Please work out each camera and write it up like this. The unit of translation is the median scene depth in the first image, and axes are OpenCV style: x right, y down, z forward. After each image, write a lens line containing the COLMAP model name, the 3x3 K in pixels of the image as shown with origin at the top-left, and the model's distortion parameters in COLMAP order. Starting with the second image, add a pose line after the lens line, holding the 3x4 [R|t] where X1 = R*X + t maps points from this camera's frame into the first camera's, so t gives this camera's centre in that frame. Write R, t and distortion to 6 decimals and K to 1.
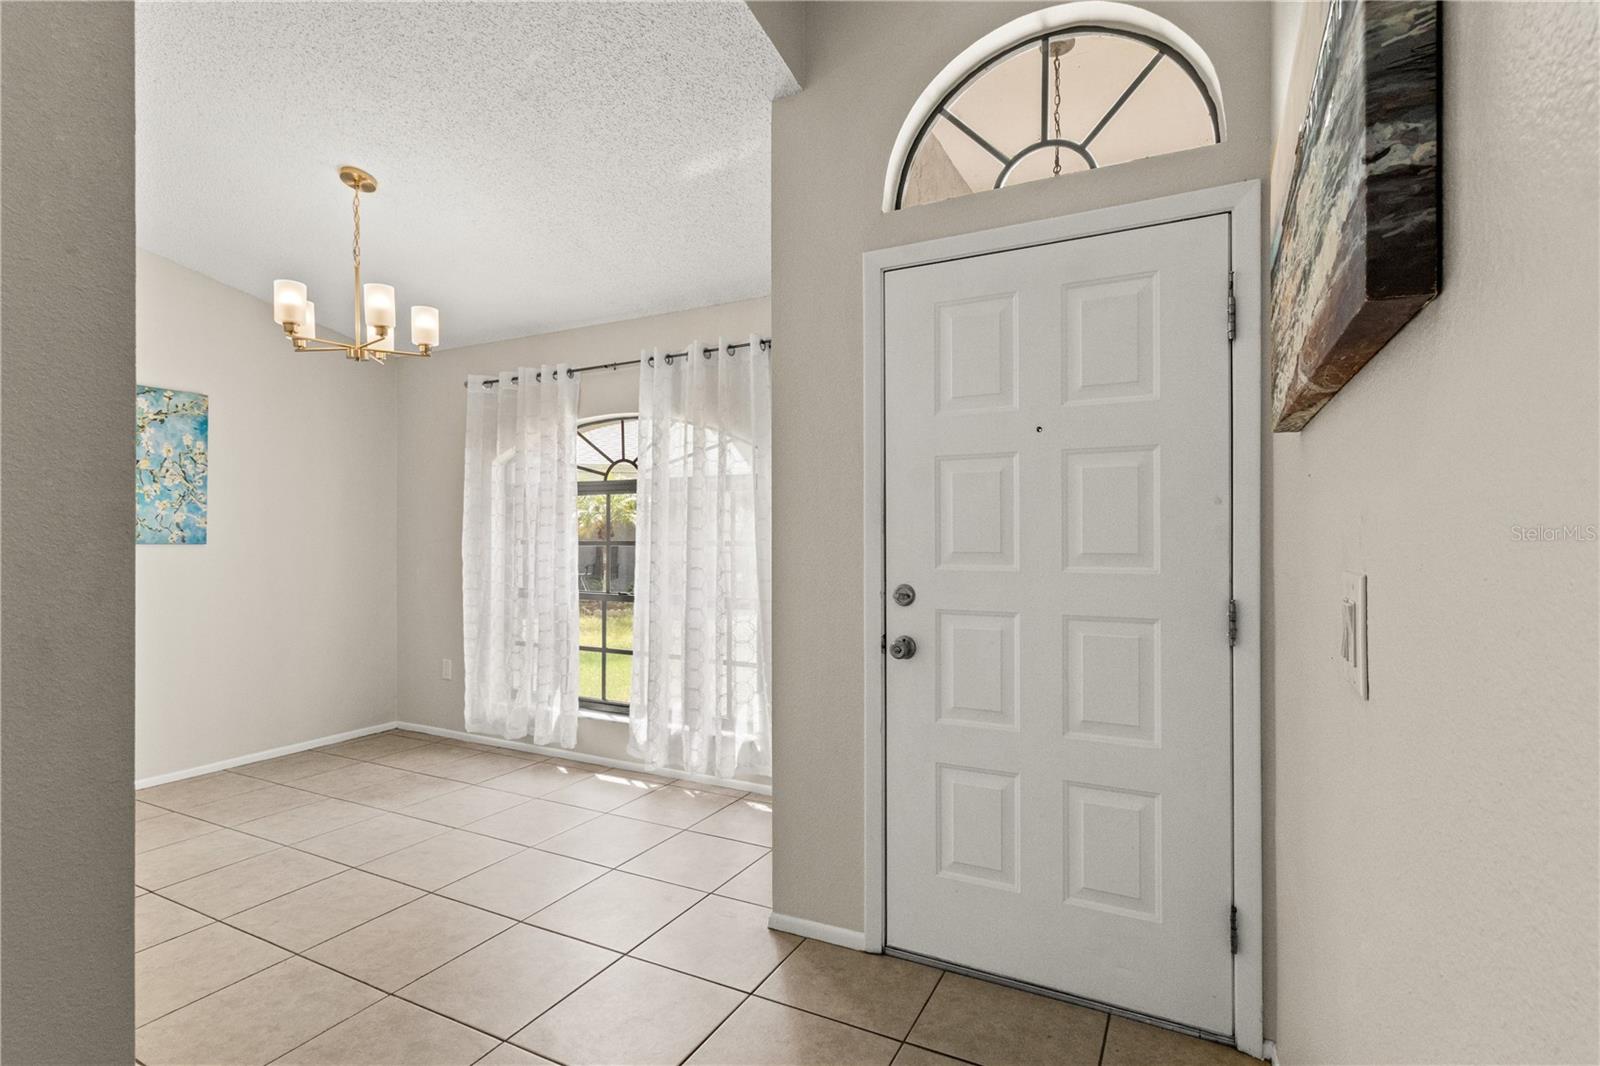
lens RADIAL K [[767.7, 0, 816.3], [0, 767.7, 533.1], [0, 0, 1]] dist [0.000389, 0.000367]
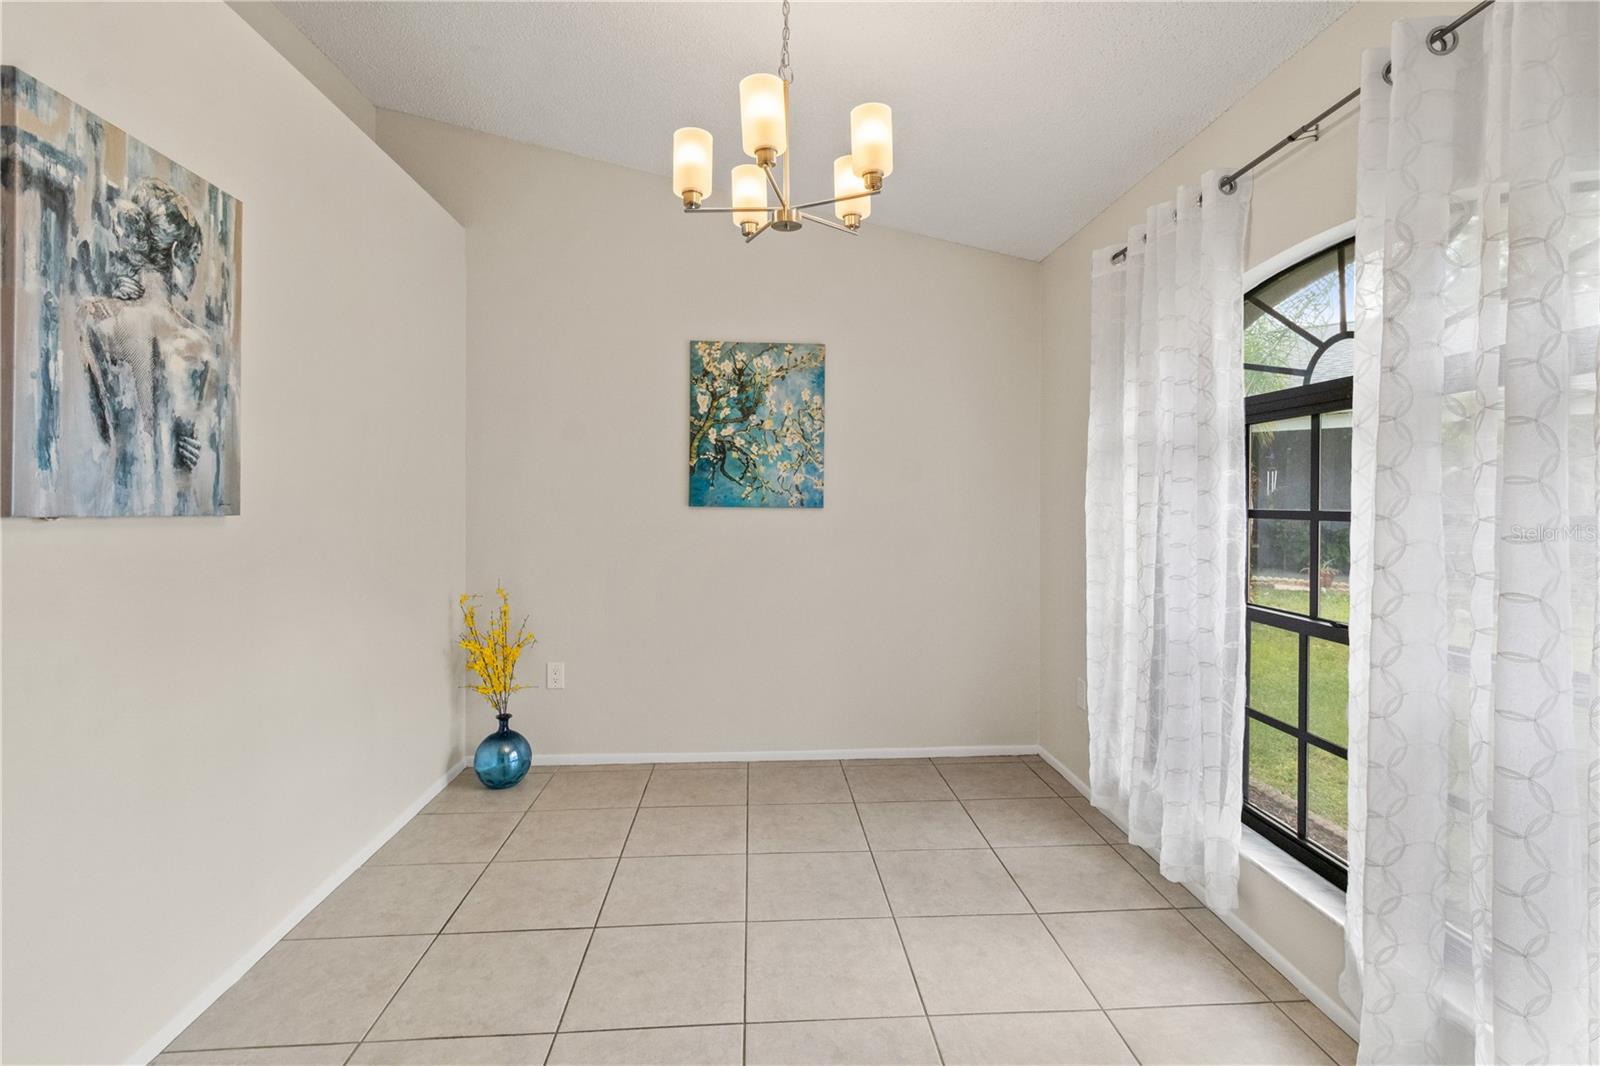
lens RADIAL K [[769.4, 0, 803.0], [0, 769.4, 501.9], [0, 0, 1]] dist [-0.001579, -0.000086]
pose [[0.513873, 0.004721, -0.857853, -0.024343], [0.000727, 0.999982, 0.005939, 0.001849], [0.857866, -0.003675, 0.513860, 0.521871]]
